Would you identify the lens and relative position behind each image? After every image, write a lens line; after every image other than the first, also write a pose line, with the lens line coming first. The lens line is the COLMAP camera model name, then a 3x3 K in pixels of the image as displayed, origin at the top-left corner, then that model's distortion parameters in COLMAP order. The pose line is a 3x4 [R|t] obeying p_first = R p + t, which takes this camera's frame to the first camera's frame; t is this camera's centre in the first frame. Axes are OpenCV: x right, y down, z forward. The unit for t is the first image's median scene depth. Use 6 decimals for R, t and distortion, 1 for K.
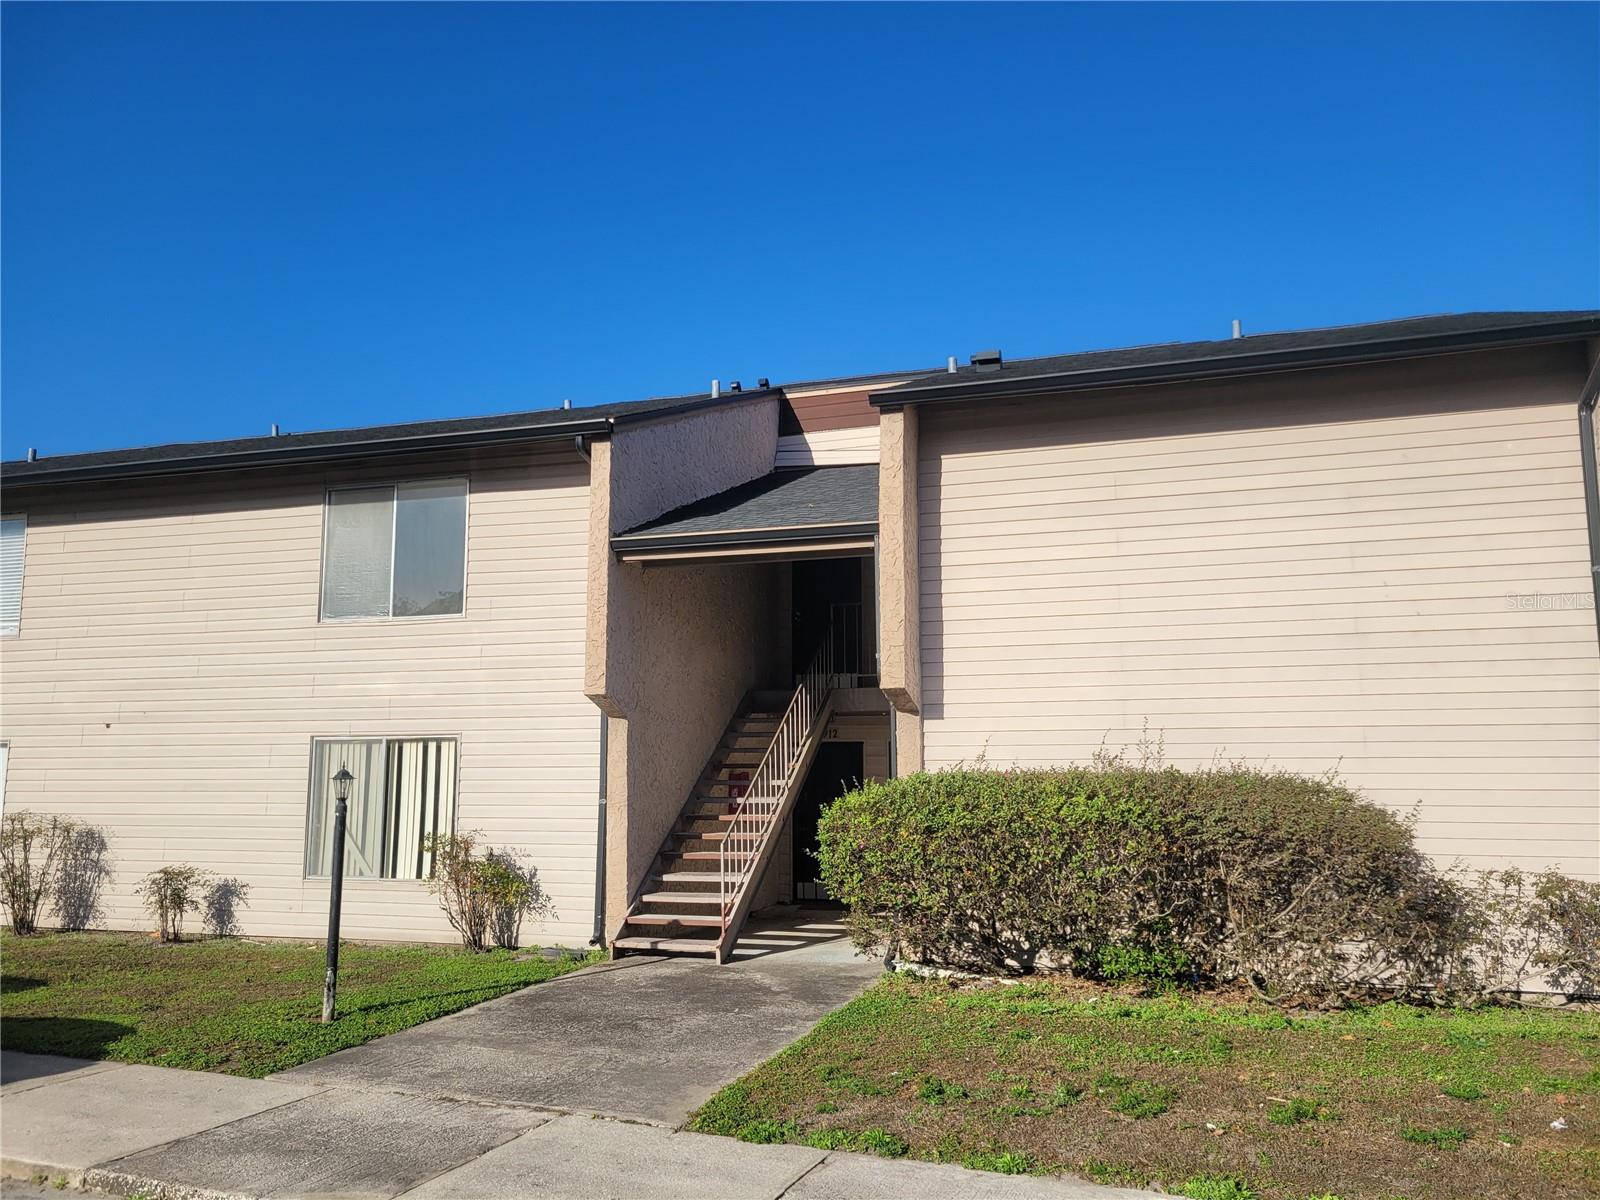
lens RADIAL K [[1200.2, 0, 802.7], [0, 1200.2, 605.4], [0, 0, 1]] dist [0.058439, -0.032871]
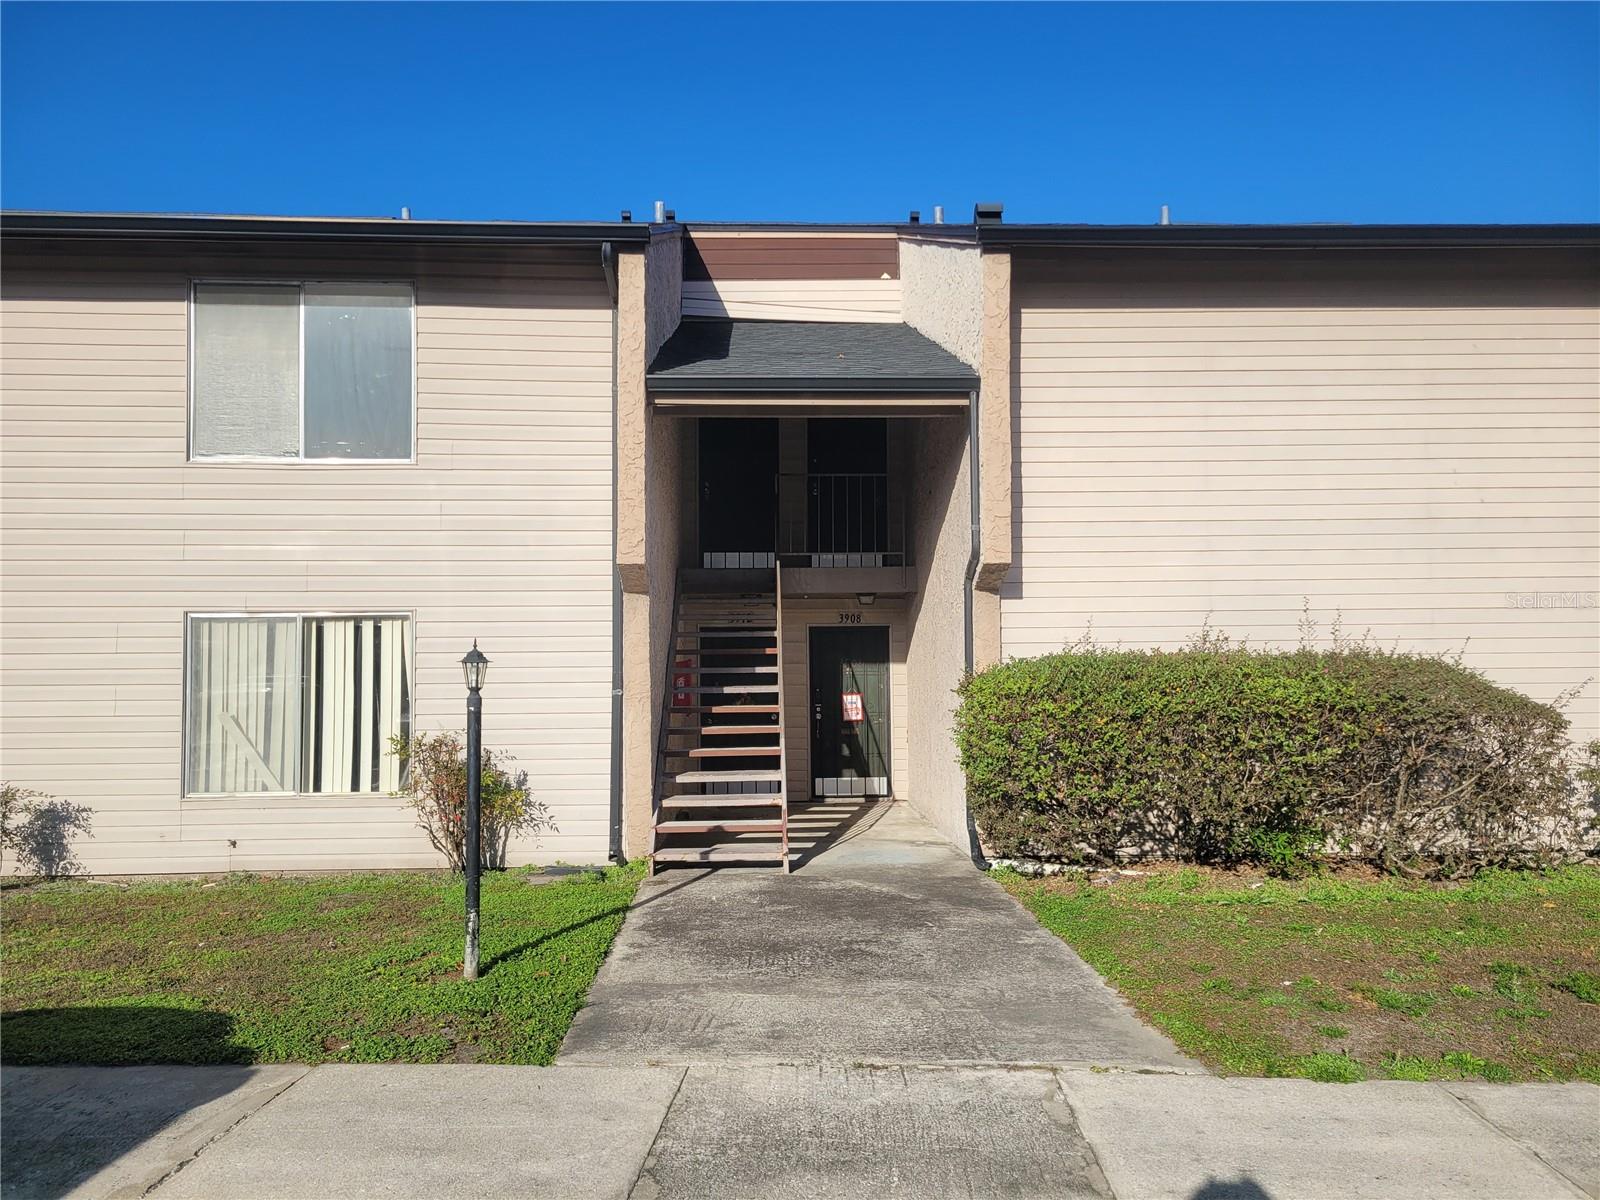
lens RADIAL K [[1200.2, 0, 801.6], [0, 1200.2, 605.3], [0, 0, 1]] dist [0.058439, -0.032871]
pose [[0.941001, 0.011560, 0.338206, -0.329838], [-0.040851, 0.995988, 0.079618, 0.030534], [-0.335929, -0.088737, 0.937698, 0.176989]]
